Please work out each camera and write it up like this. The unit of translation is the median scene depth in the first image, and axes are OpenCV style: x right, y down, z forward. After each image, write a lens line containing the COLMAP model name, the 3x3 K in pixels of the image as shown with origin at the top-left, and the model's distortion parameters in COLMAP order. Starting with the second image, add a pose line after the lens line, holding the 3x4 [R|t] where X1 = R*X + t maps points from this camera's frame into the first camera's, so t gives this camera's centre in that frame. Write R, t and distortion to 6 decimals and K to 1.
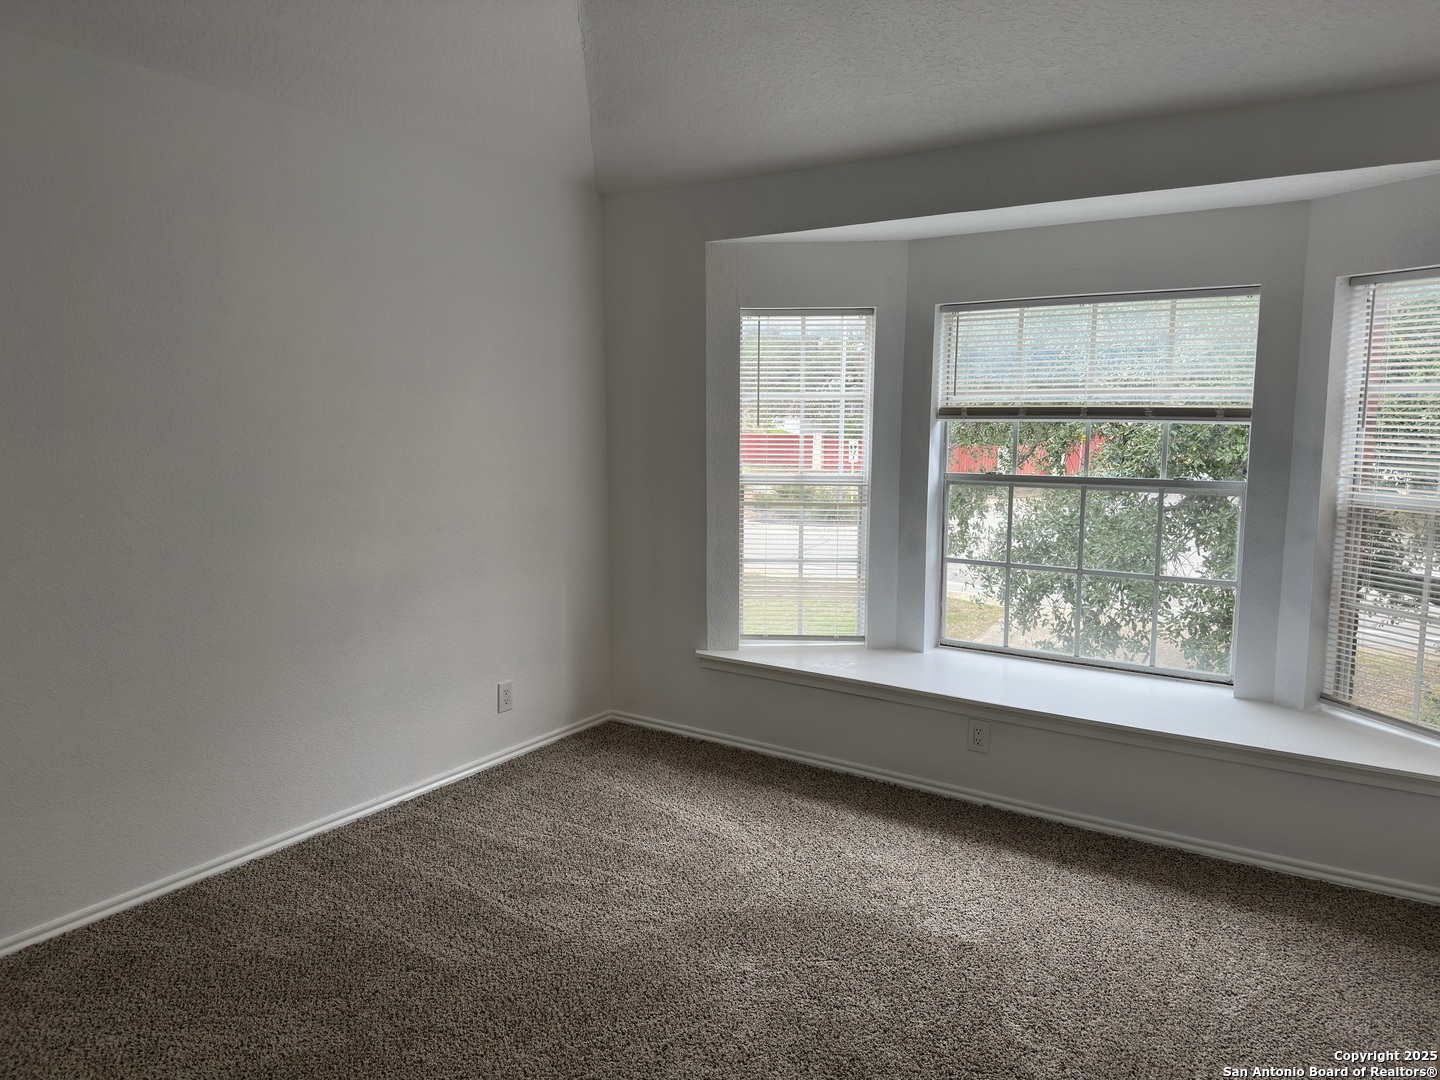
lens RADIAL K [[1009.4, 0, 719.0], [0, 1009.4, 530.6], [0, 0, 1]] dist [0.083935, -0.116754]
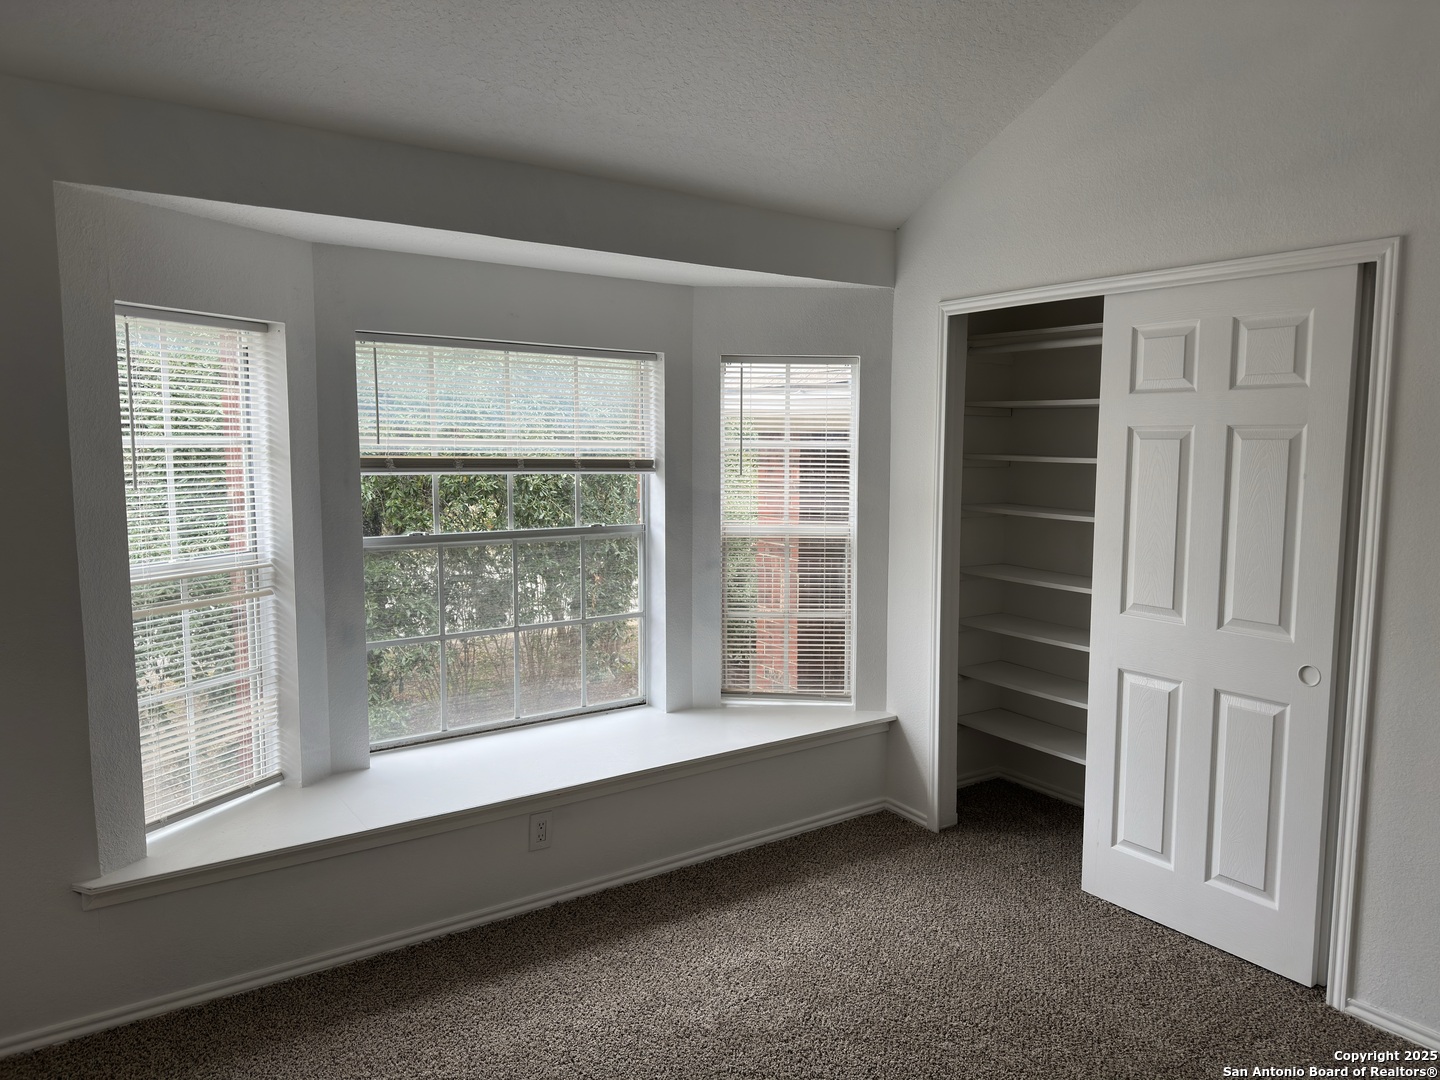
lens RADIAL K [[985.6, 0, 720.0], [0, 985.6, 540.0], [0, 0, 1]] dist [0.080092, -0.106158]
pose [[0.361081, -0.089121, 0.928266, -0.433570], [0.107172, 0.992793, 0.053628, -0.072932], [-0.926356, 0.080120, 0.368030, 0.475736]]
